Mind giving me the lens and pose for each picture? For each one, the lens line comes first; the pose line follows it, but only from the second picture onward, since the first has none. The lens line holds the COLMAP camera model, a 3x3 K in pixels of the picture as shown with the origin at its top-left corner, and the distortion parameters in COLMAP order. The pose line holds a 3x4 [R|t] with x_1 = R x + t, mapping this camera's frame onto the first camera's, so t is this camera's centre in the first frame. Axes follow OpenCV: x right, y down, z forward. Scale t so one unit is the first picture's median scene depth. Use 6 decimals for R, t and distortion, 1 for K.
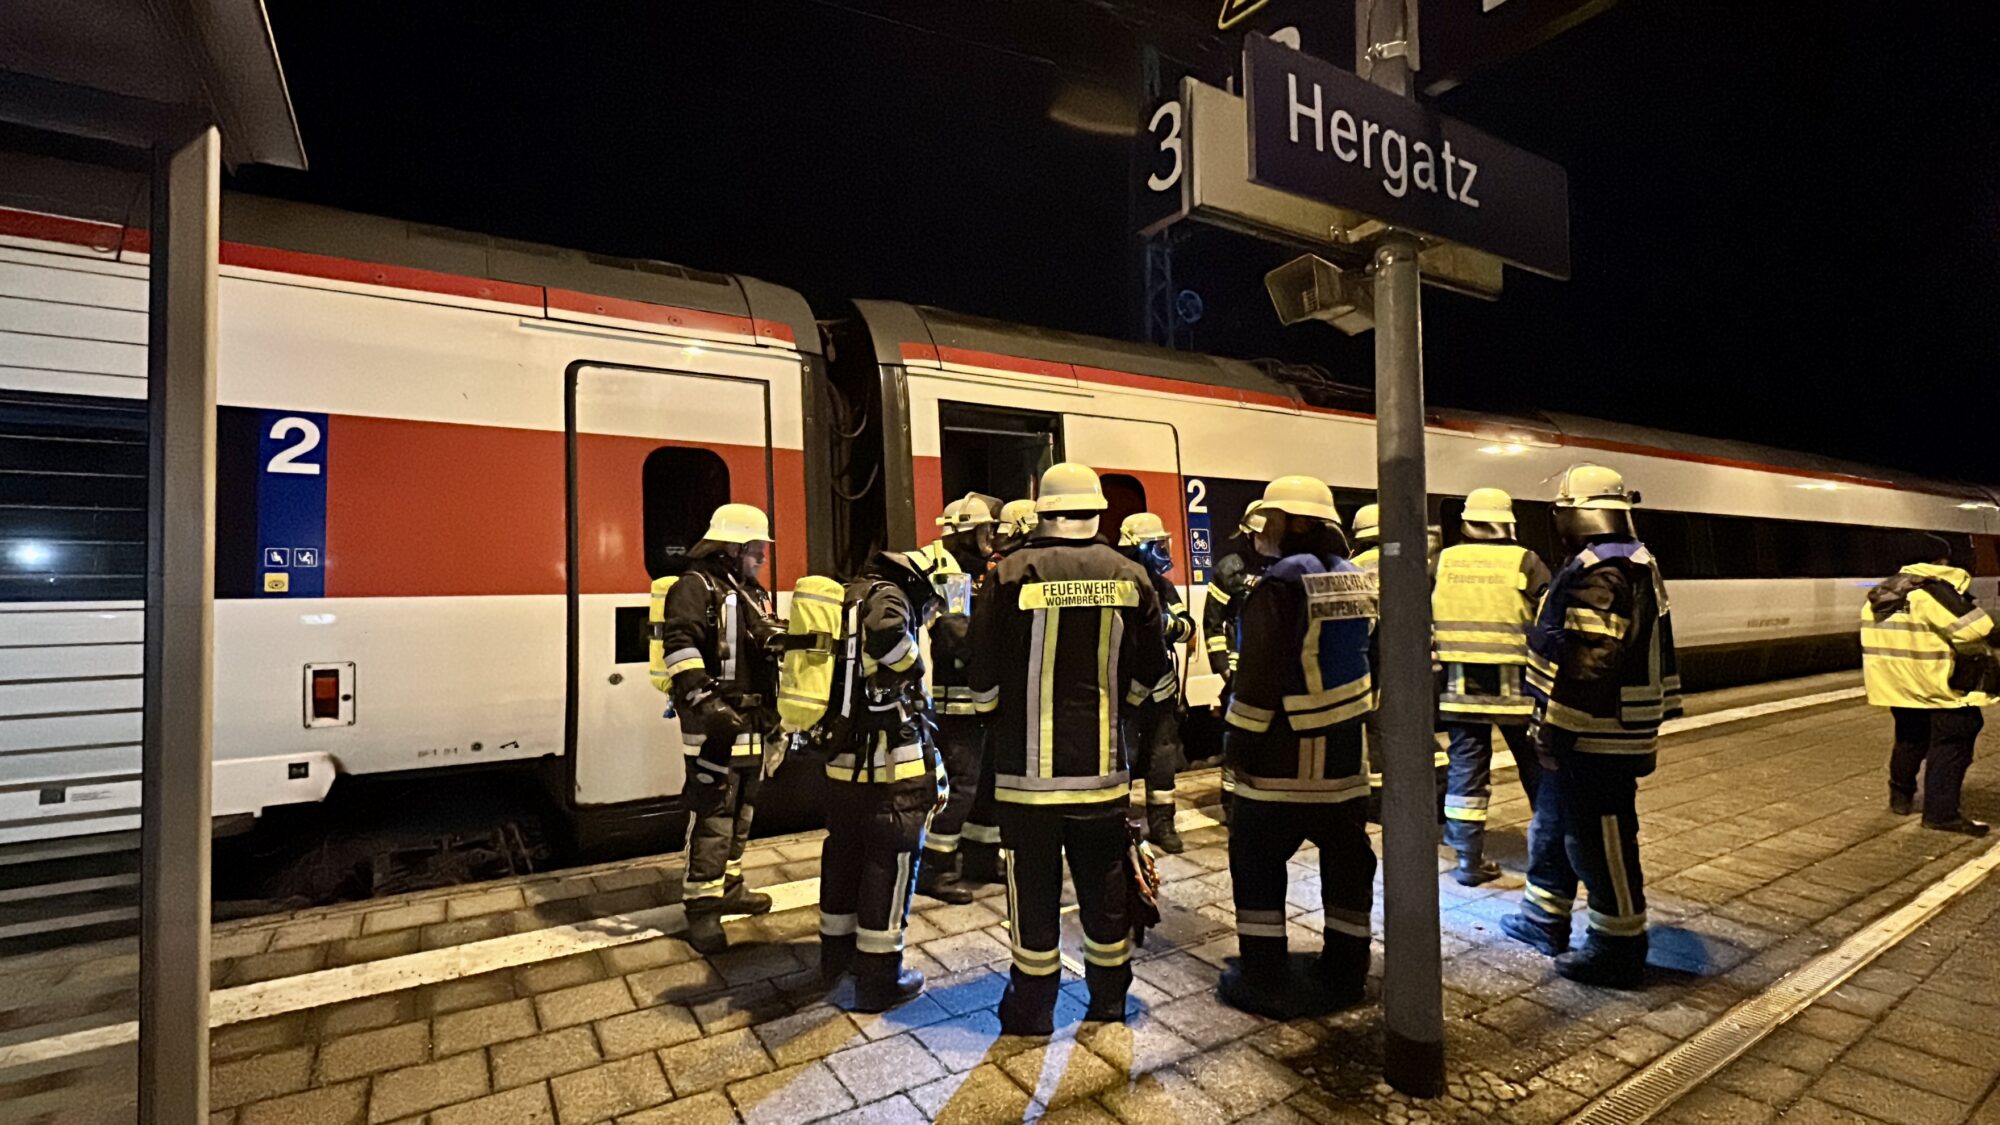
lens RADIAL K [[916.4, 0, 994.4], [0, 916.4, 560.2], [0, 0, 1]] dist [-0.002555, -0.000001]
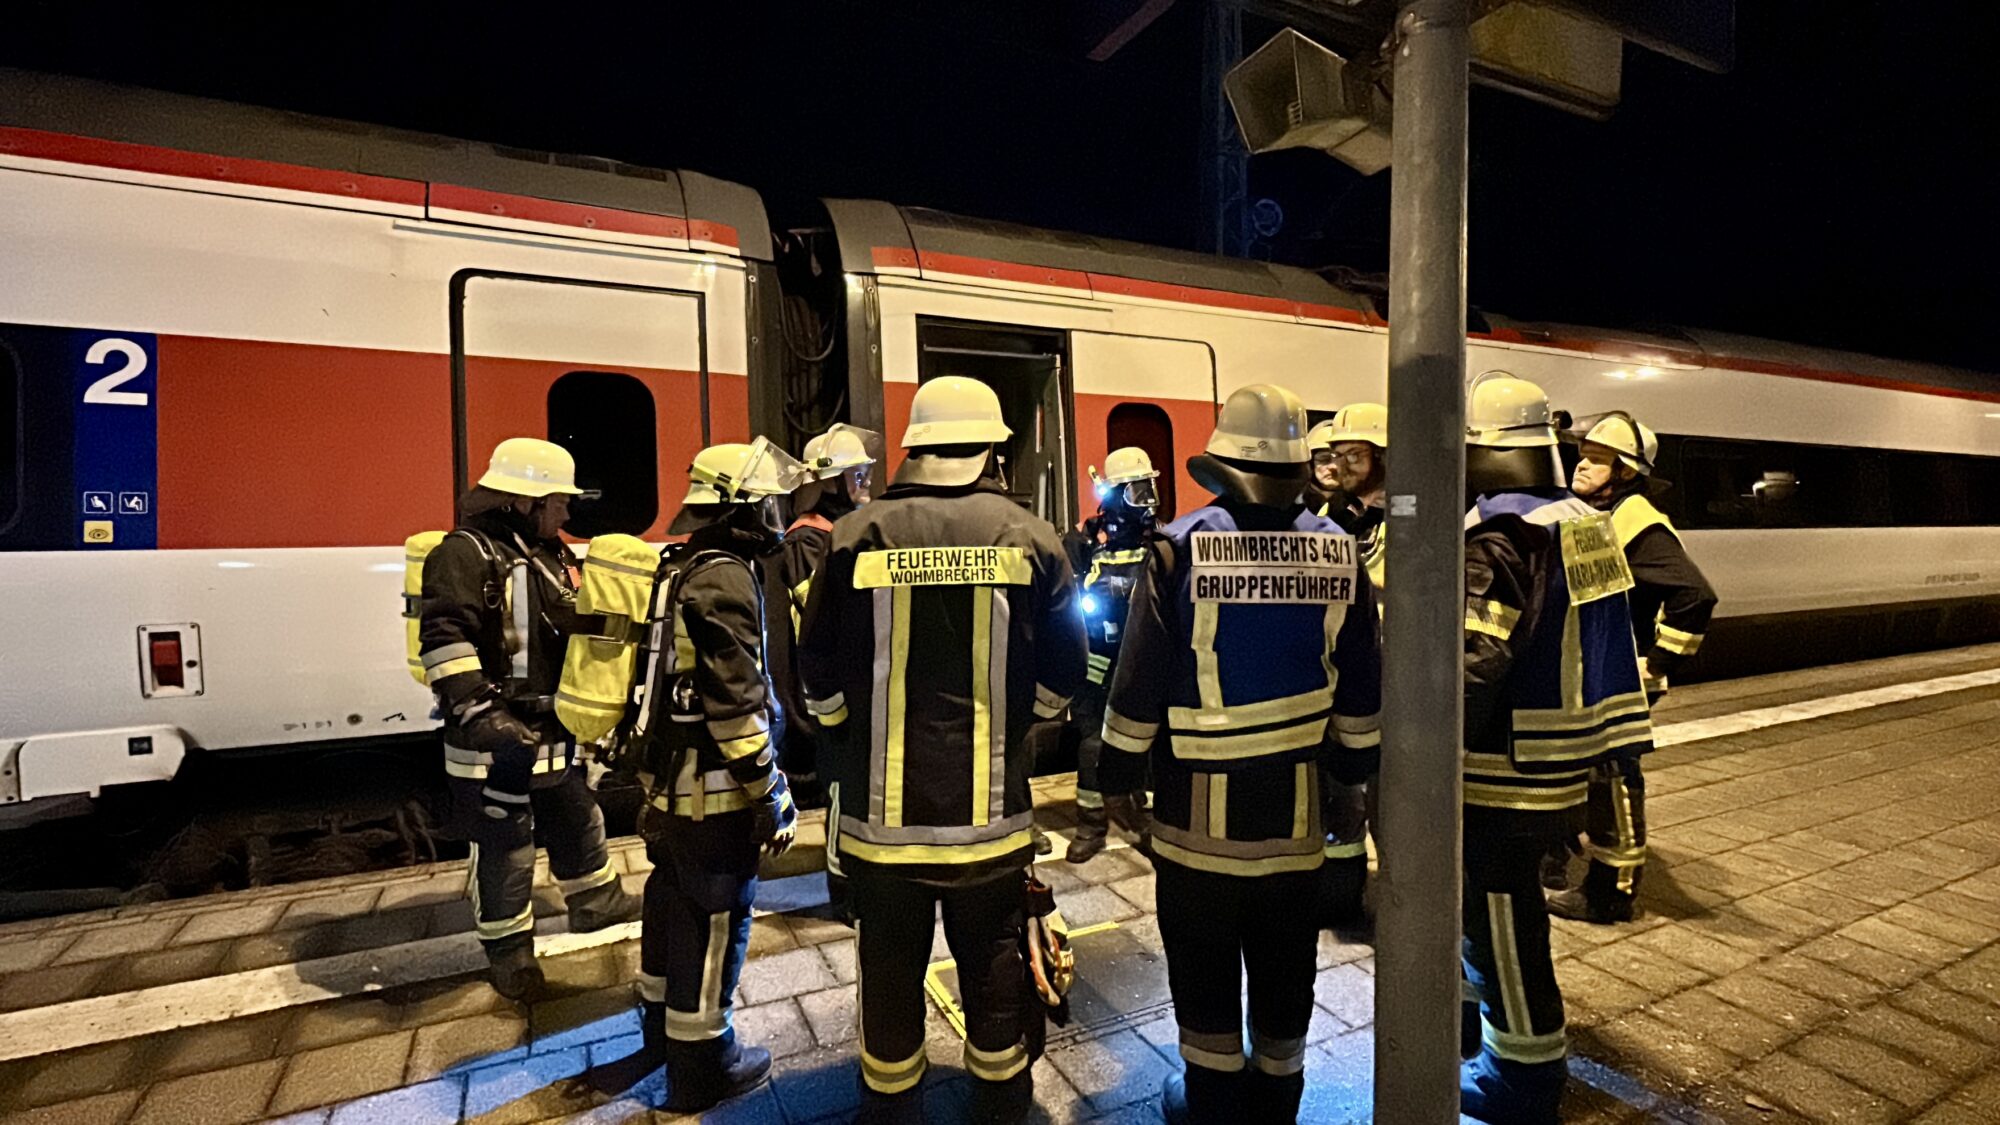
lens RADIAL K [[915.1, 0, 993.4], [0, 915.1, 557.2], [0, 0, 1]] dist [-0.003065, -0.000742]
pose [[0.995000, 0.009950, -0.099383, 0.179405], [-0.003433, 0.997845, 0.065533, -0.013906], [0.099820, -0.064864, 0.992889, 0.289119]]
